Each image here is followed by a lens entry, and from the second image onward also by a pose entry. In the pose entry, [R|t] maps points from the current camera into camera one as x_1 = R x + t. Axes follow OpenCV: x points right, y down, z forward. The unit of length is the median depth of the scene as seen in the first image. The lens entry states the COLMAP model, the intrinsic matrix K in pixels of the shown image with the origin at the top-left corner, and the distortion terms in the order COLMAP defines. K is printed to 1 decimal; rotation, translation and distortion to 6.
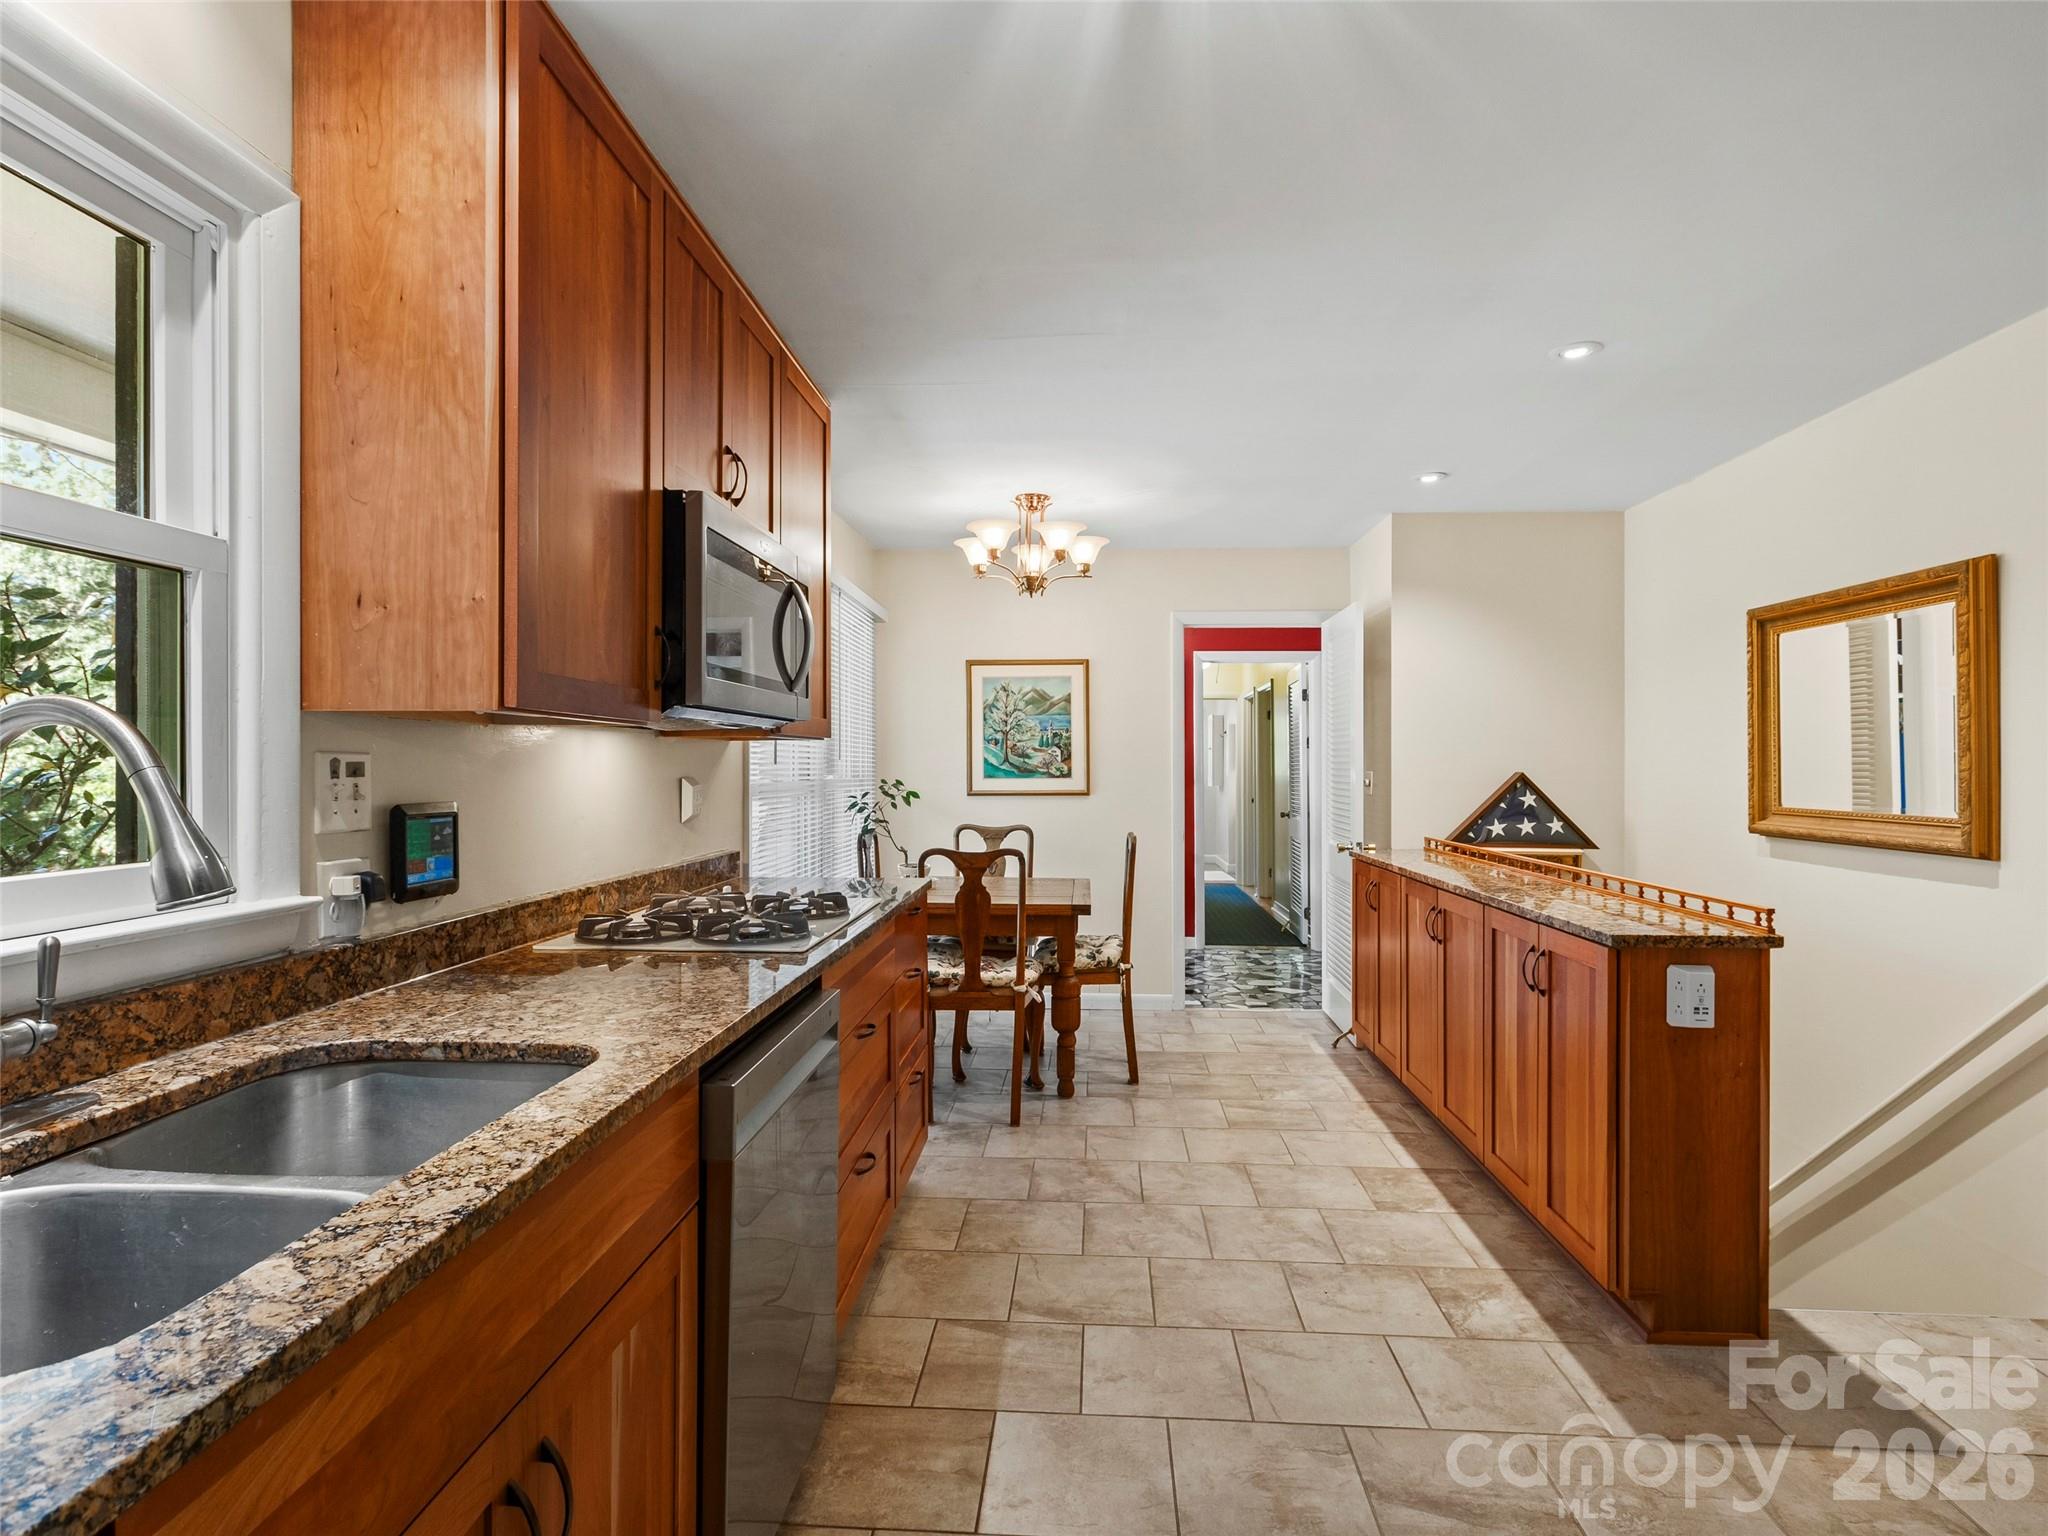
lens RADIAL K [[1074.2, 0, 1028.7], [0, 1074.2, 773.1], [0, 0, 1]] dist [0.002185, -0.000833]
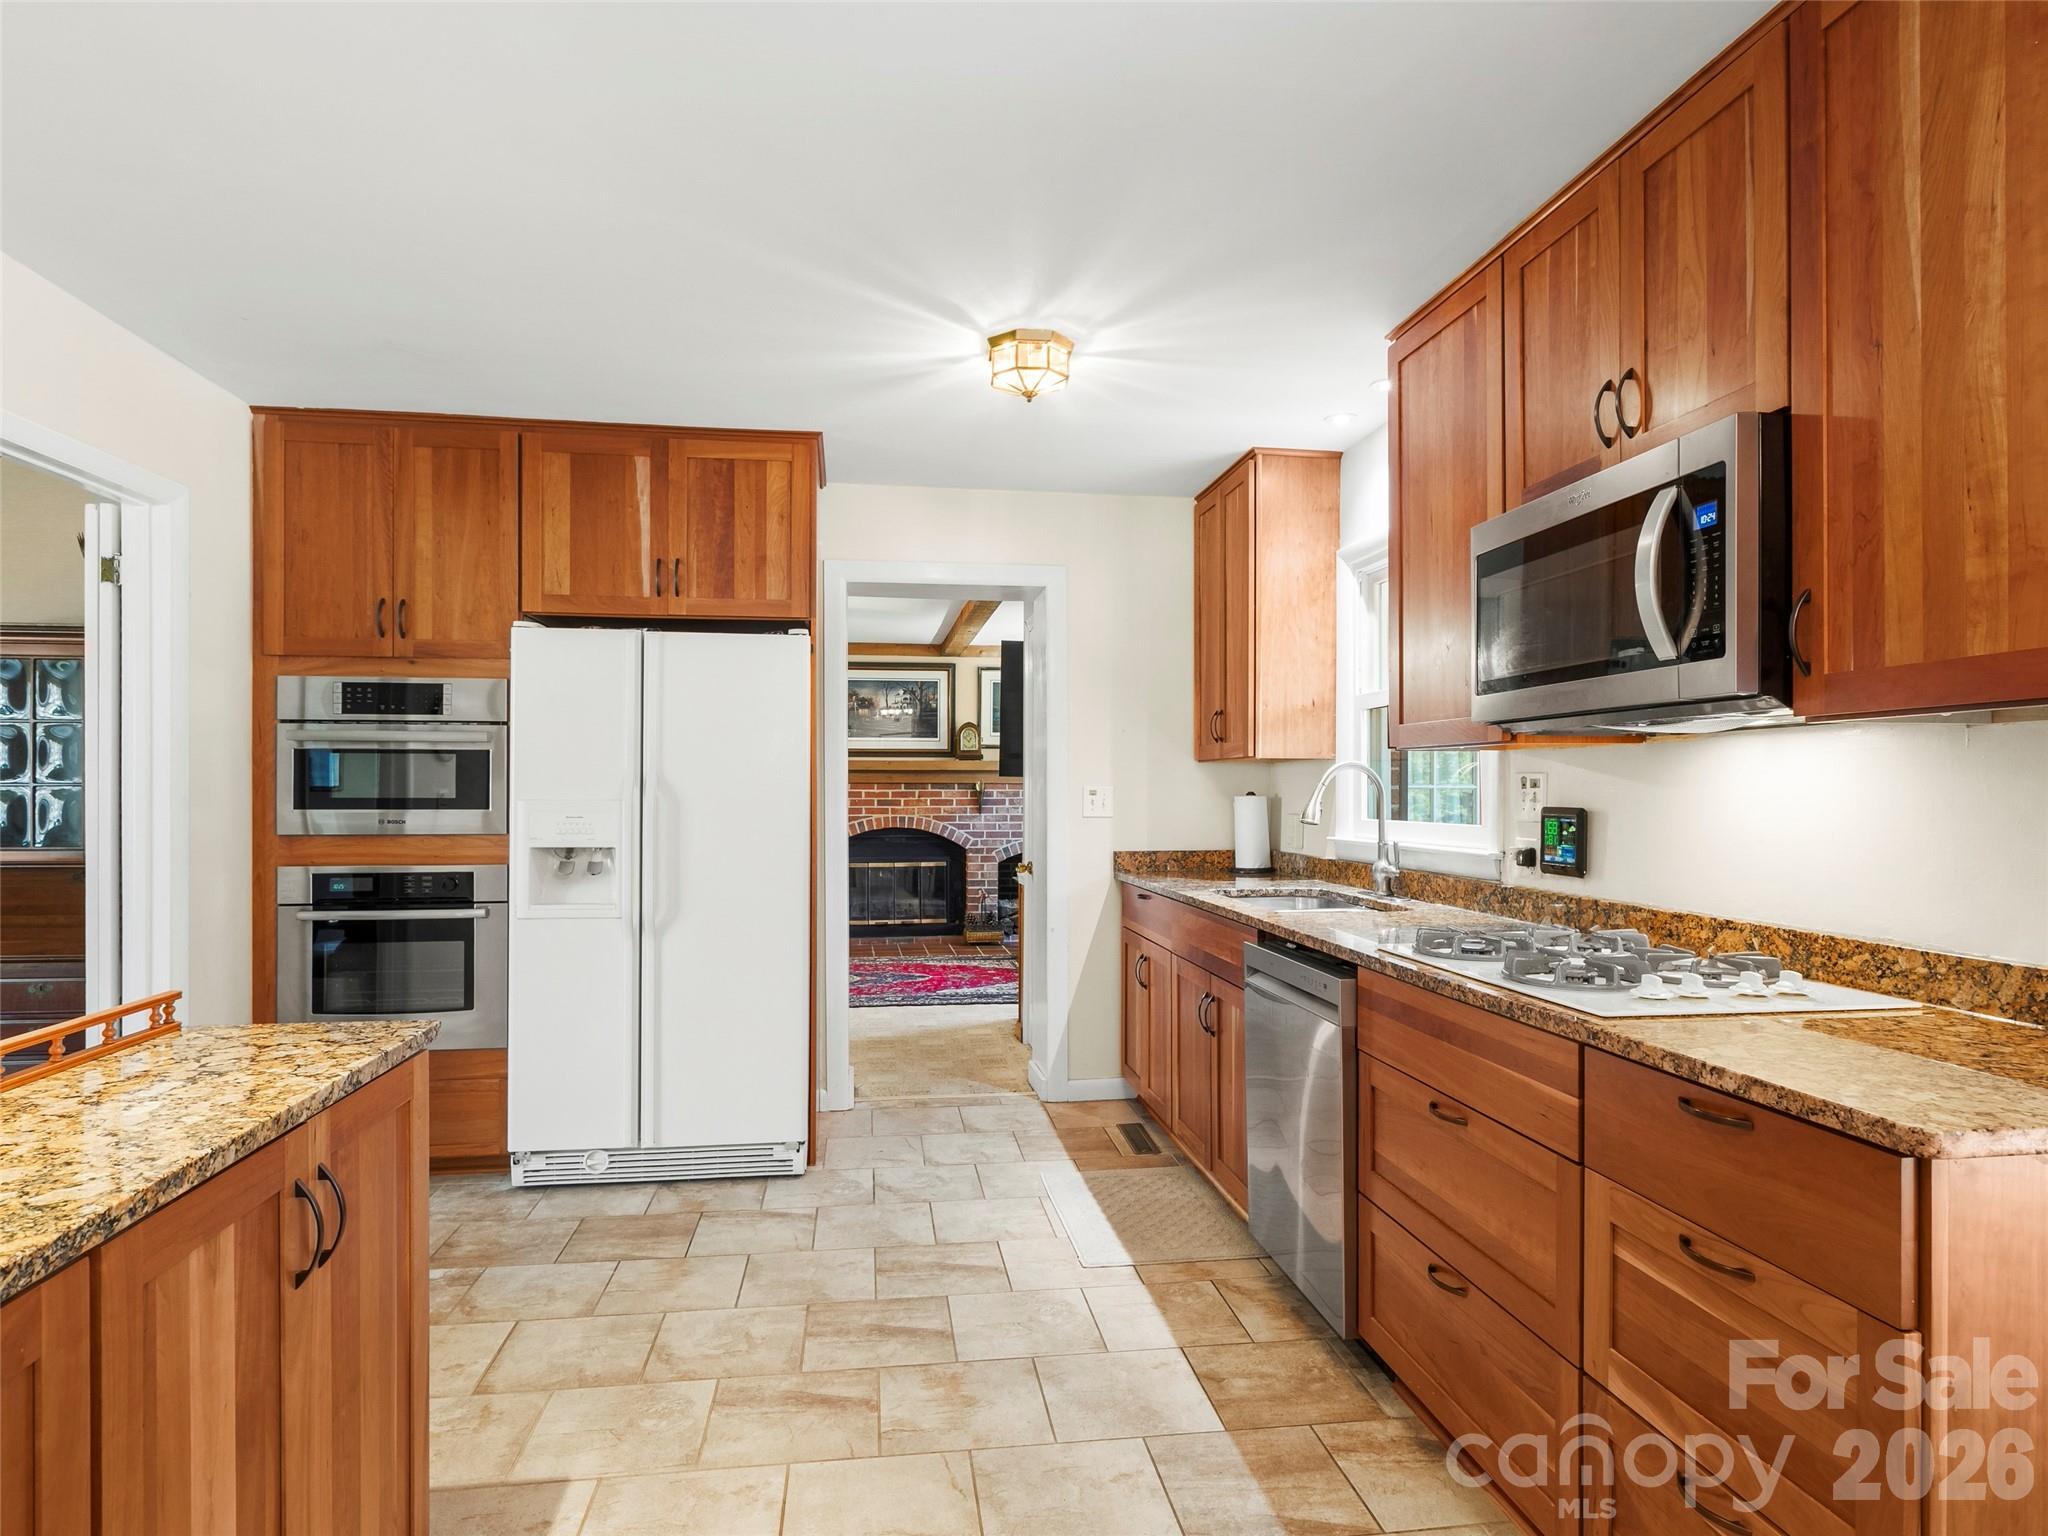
lens RADIAL K [[1169.3, 0, 1022.8], [0, 1169.3, 779.4], [0, 0, 1]] dist [-0.000862, -0.001024]
pose [[-0.980675, -0.002898, -0.195620, 0.173441], [-0.002585, 0.999995, -0.001855, -0.001383], [0.195624, -0.001313, -0.980678, 0.958541]]
